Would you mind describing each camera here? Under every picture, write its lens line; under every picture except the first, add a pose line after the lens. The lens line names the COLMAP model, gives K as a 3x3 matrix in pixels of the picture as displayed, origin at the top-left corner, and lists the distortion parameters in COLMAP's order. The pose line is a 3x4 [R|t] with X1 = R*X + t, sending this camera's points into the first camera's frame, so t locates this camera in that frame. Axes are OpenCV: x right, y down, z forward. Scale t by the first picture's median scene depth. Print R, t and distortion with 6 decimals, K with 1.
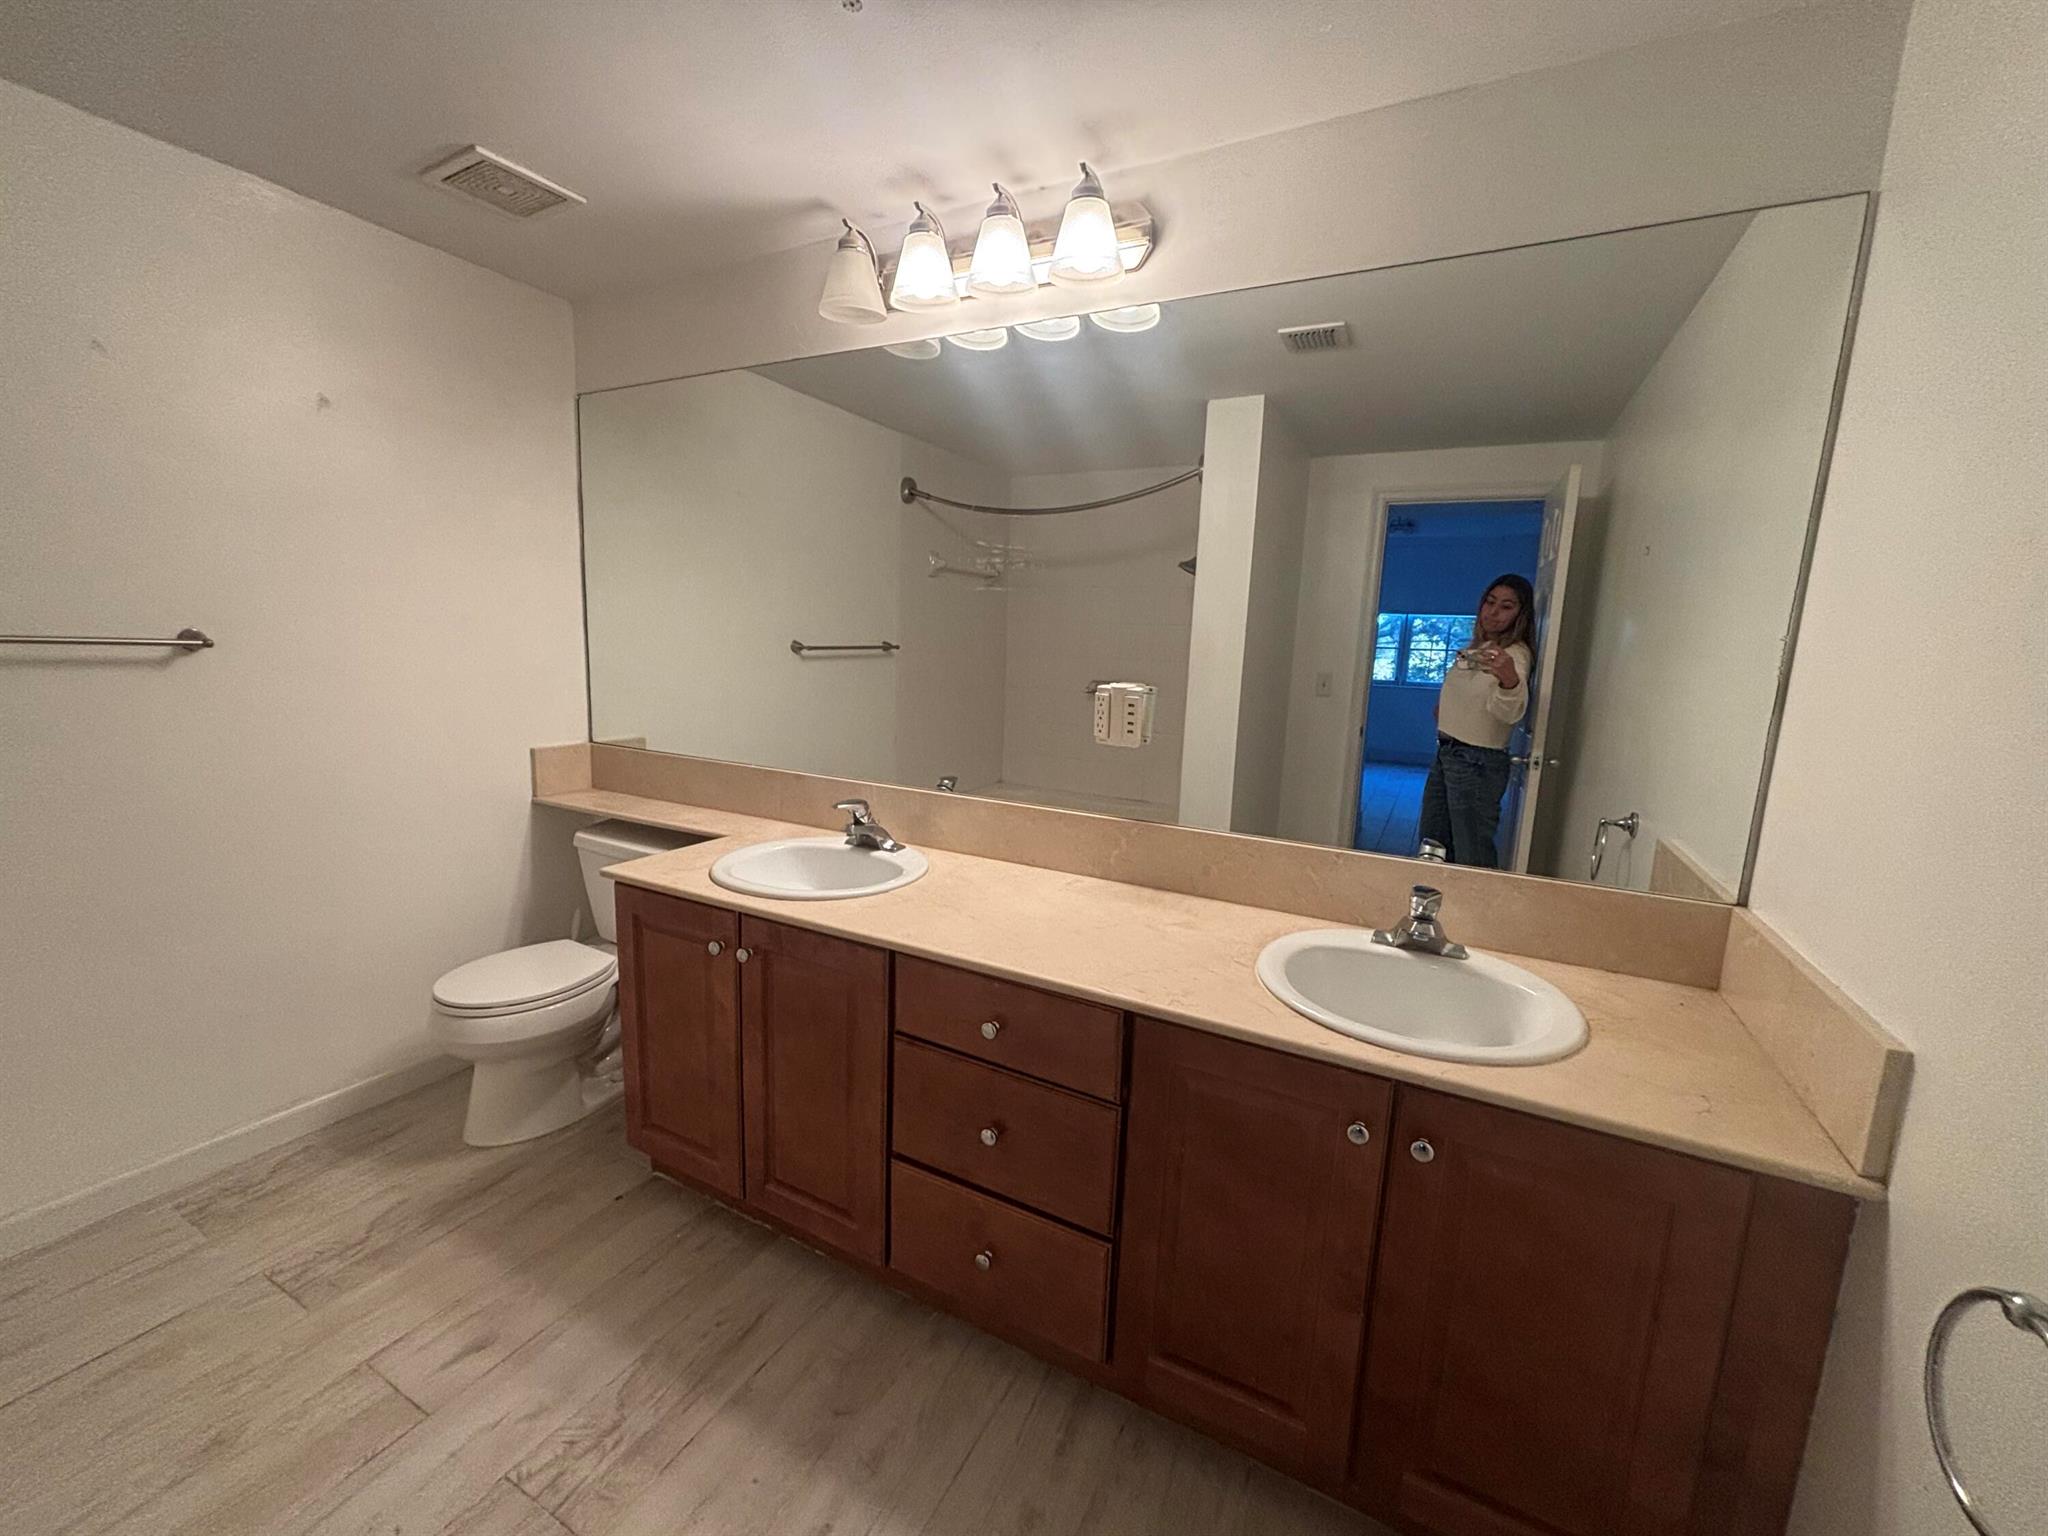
lens RADIAL K [[818.5, 0, 1020.1], [0, 818.5, 768.5], [0, 0, 1]] dist [-0.001494, -0.000651]
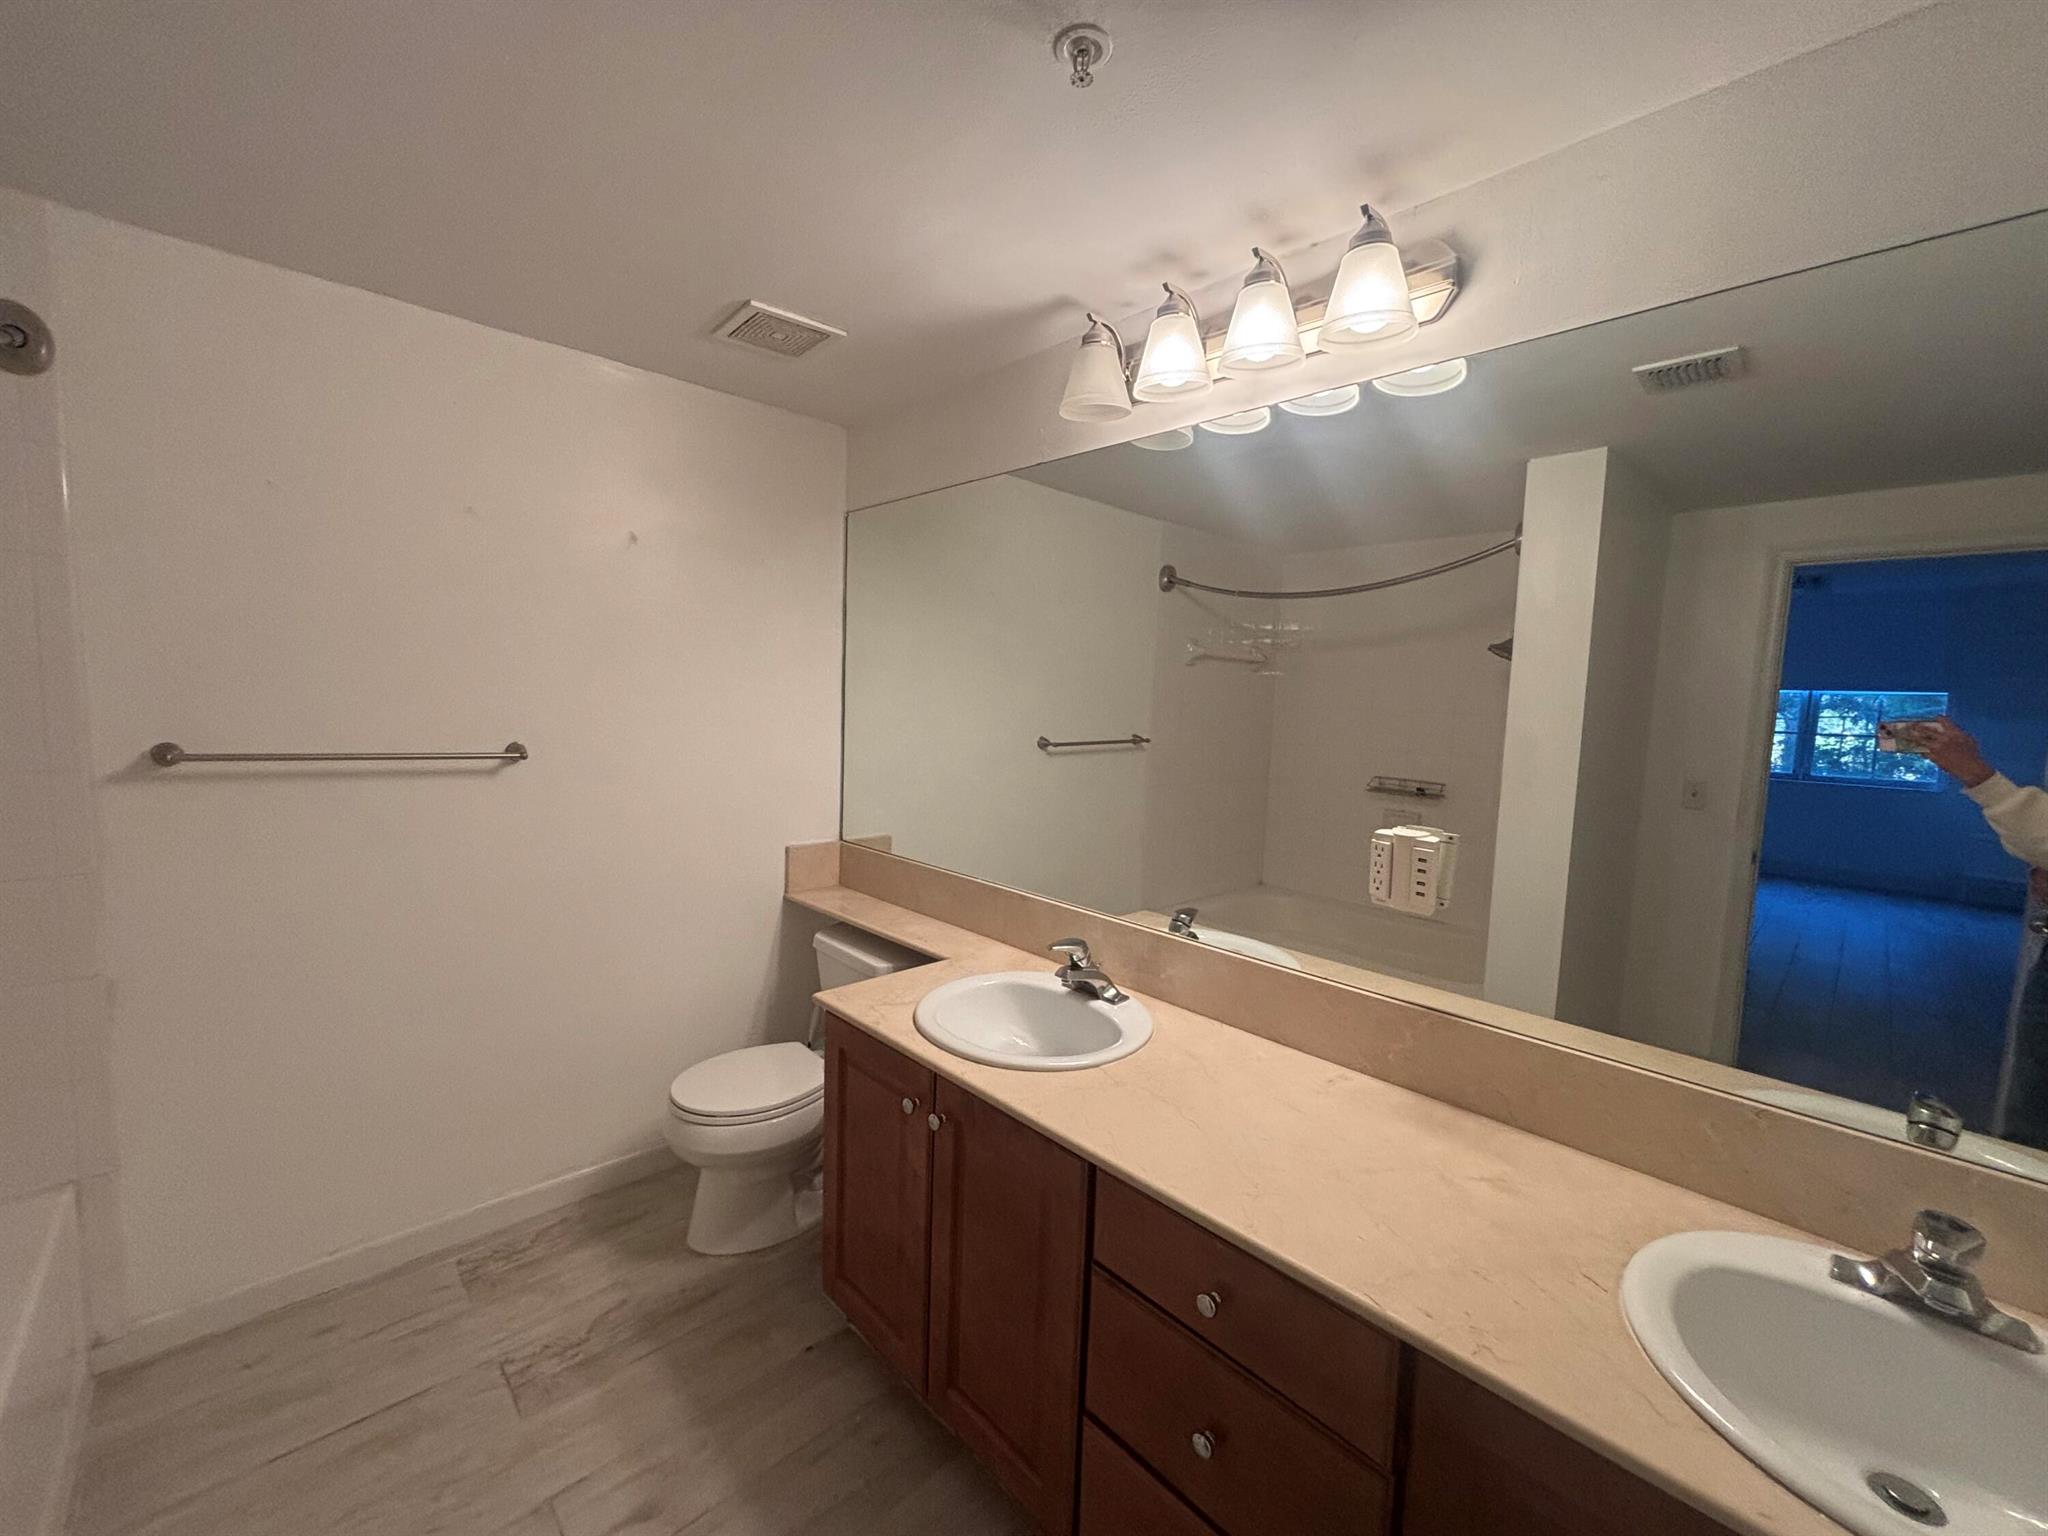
lens RADIAL K [[818.5, 0, 1020.2], [0, 818.5, 770.1], [0, 0, 1]] dist [-0.001494, -0.000651]
pose [[0.947927, 0.025117, -0.317496, 0.019240], [-0.051033, 0.995983, -0.073573, -0.079827], [0.314373, 0.085944, 0.945401, 0.134470]]
